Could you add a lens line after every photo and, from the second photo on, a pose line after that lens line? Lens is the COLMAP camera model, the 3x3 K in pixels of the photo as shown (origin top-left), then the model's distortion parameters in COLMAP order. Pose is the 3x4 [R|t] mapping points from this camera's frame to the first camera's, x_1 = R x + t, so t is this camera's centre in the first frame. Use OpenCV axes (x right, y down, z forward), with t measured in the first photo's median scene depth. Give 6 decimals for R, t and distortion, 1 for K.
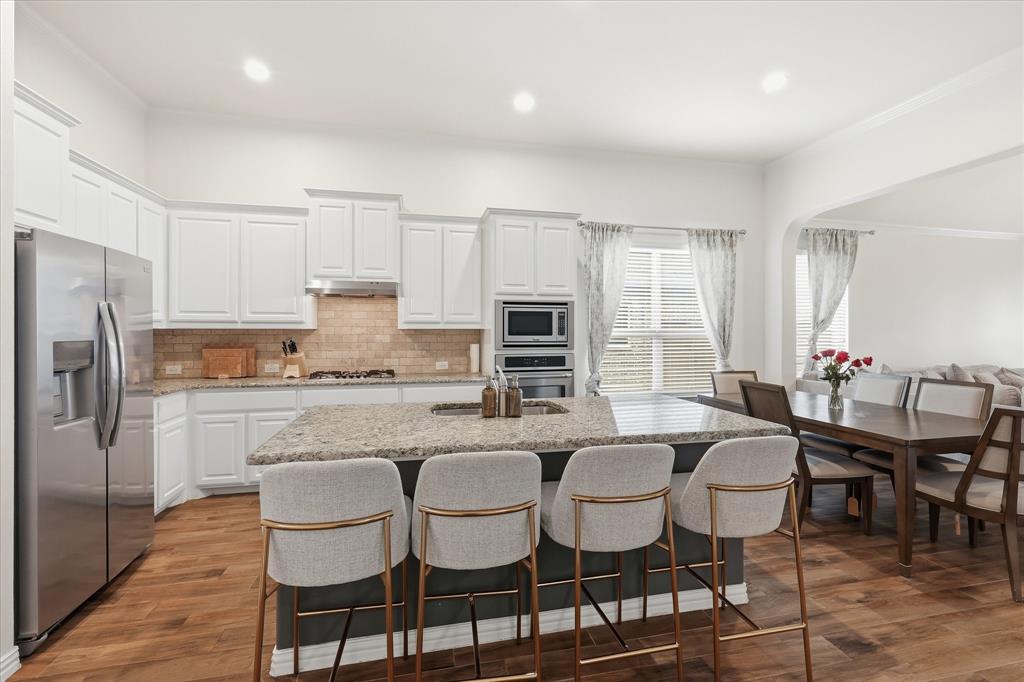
lens RADIAL K [[451.6, 0, 511.8], [0, 451.6, 332.2], [0, 0, 1]] dist [0.001489, 0.002004]
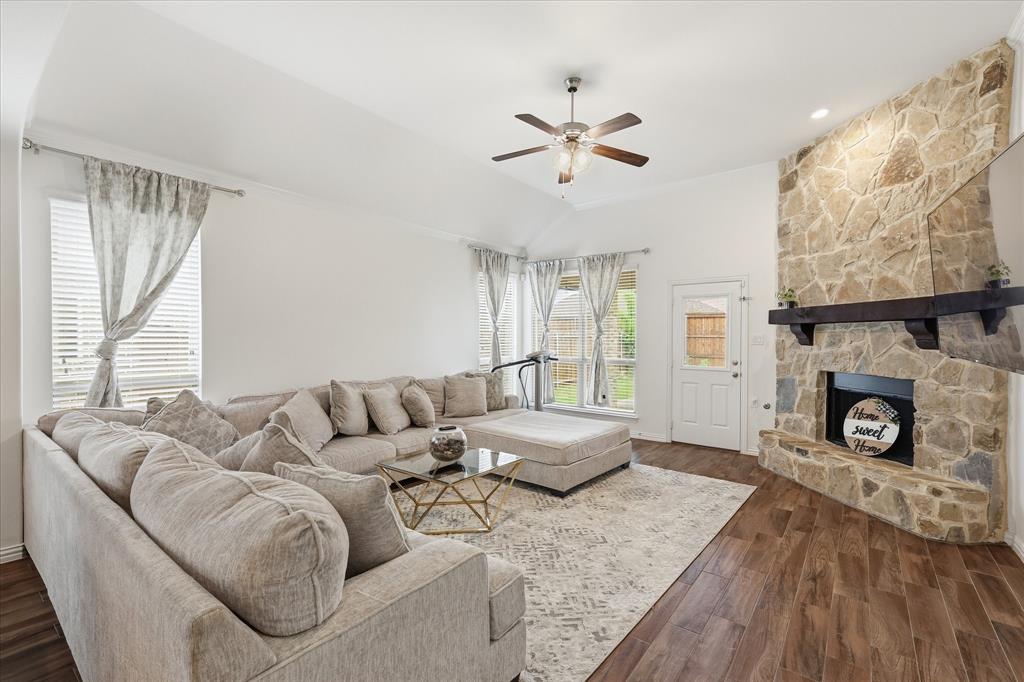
lens RADIAL K [[451.6, 0, 513.9], [0, 451.6, 341.2], [0, 0, 1]] dist [0.001489, 0.002004]
pose [[0.766763, -0.005599, 0.641905, 0.933103], [0.000530, 0.999967, 0.008089, -0.000990], [-0.641930, -0.005862, 0.766741, 0.281421]]
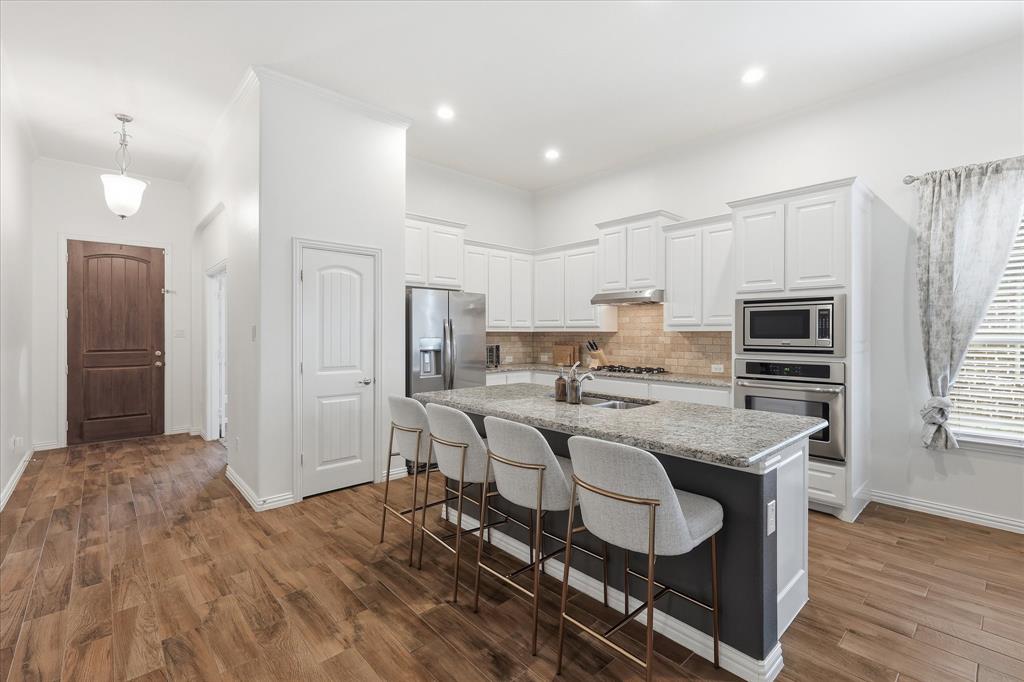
lens RADIAL K [[451.6, 0, 510.7], [0, 451.6, 331.2], [0, 0, 1]] dist [0.001489, 0.002004]
pose [[0.497556, -0.004182, -0.867422, 0.523867], [-0.003188, 0.999973, -0.006650, 0.000744], [0.867426, 0.006074, 0.497529, 0.134288]]
